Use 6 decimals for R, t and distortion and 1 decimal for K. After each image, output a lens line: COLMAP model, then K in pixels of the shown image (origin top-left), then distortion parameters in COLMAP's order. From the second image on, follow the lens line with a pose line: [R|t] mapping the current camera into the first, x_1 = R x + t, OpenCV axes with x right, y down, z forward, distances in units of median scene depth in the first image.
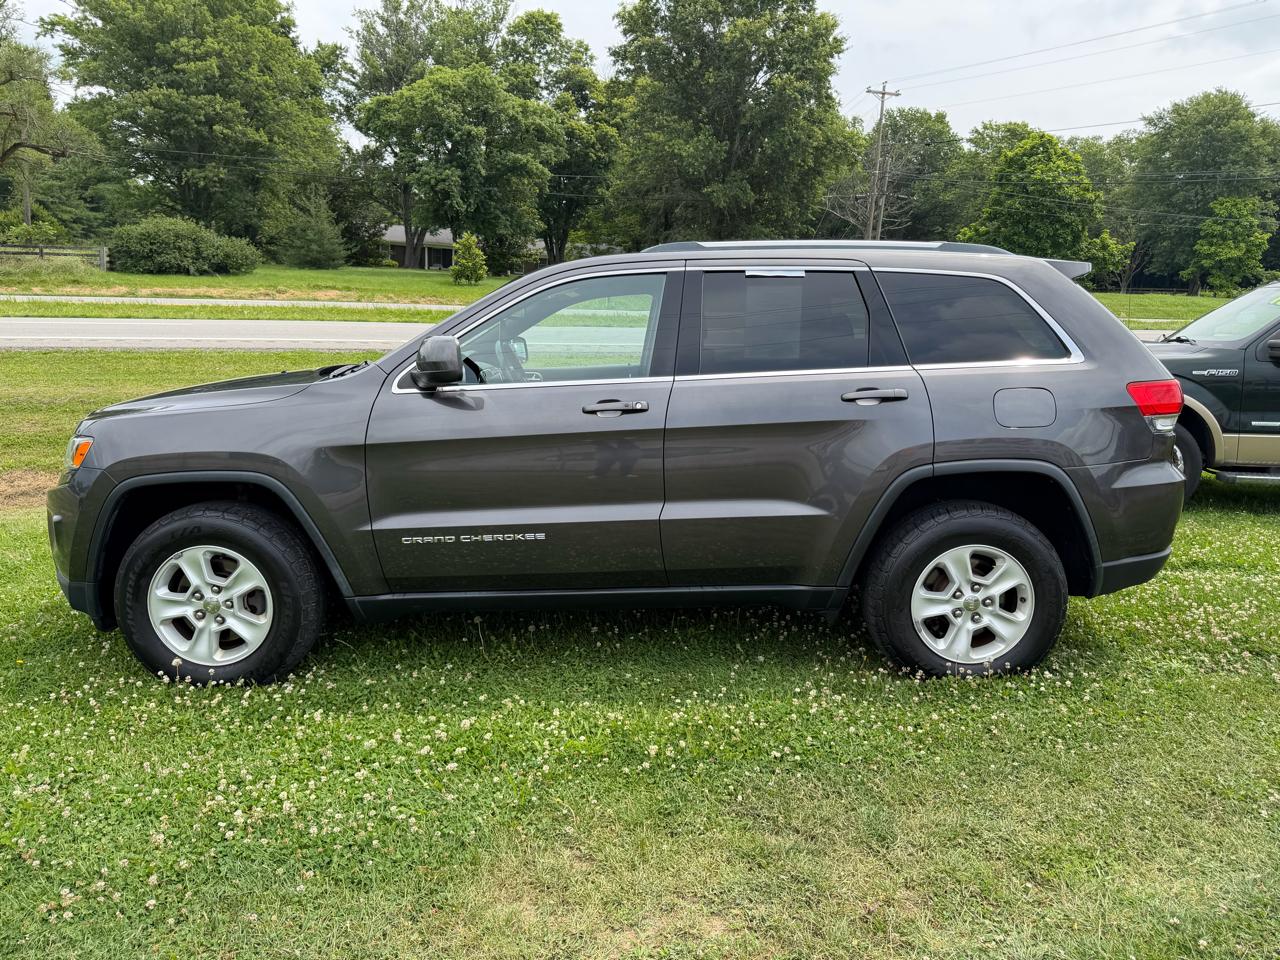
lens RADIAL K [[909.6, 0, 636.1], [0, 909.6, 480.0], [0, 0, 1]] dist [0.025858, -0.025790]
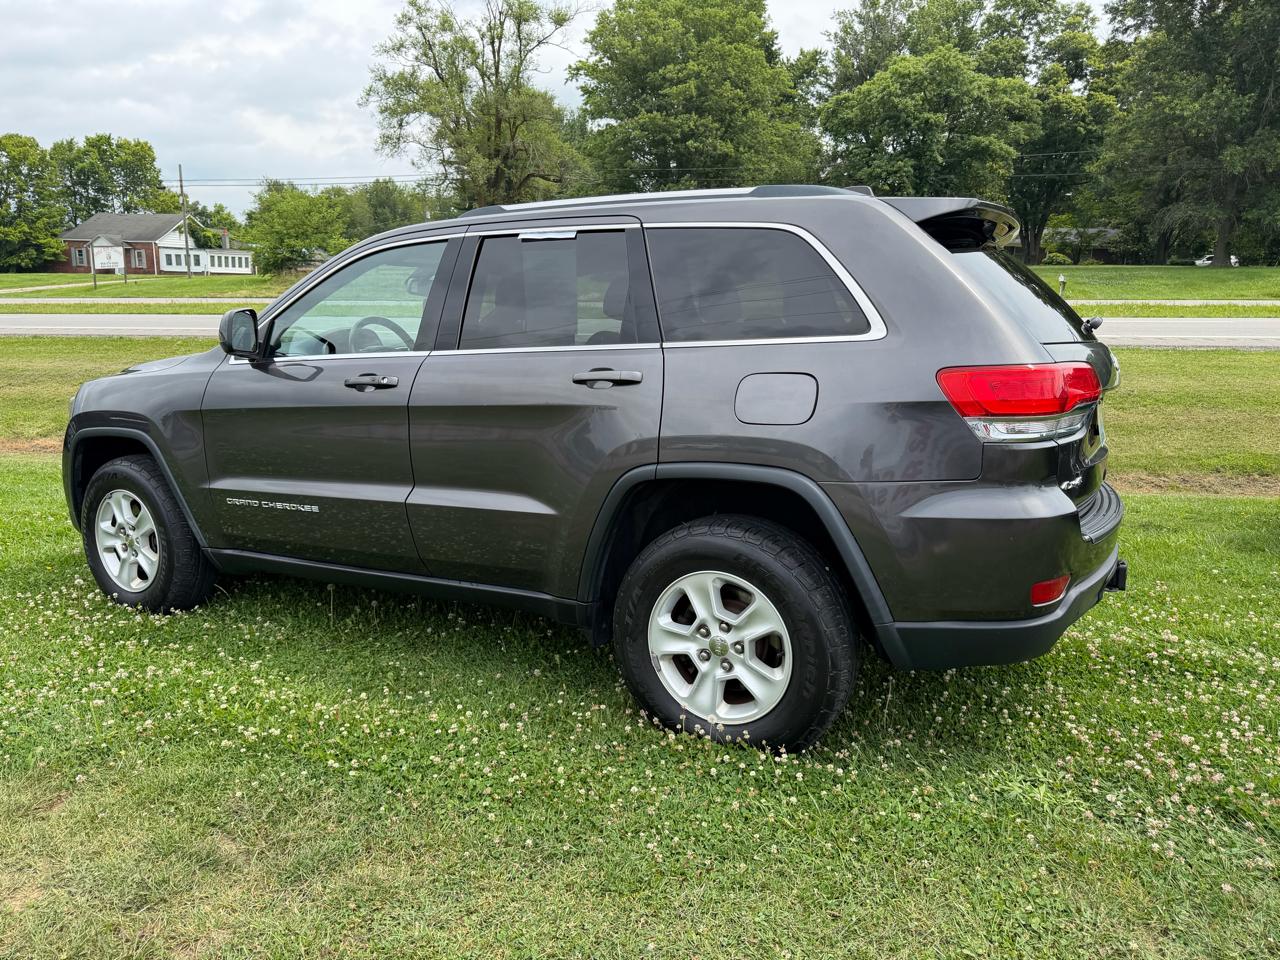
lens RADIAL K [[909.6, 0, 630.7], [0, 909.6, 478.3], [0, 0, 1]] dist [0.025858, -0.025790]
pose [[0.868496, 0.077724, -0.489565, 0.667224], [-0.077781, 0.996765, 0.020264, -0.018091], [0.489556, 0.020480, 0.871732, 0.277695]]
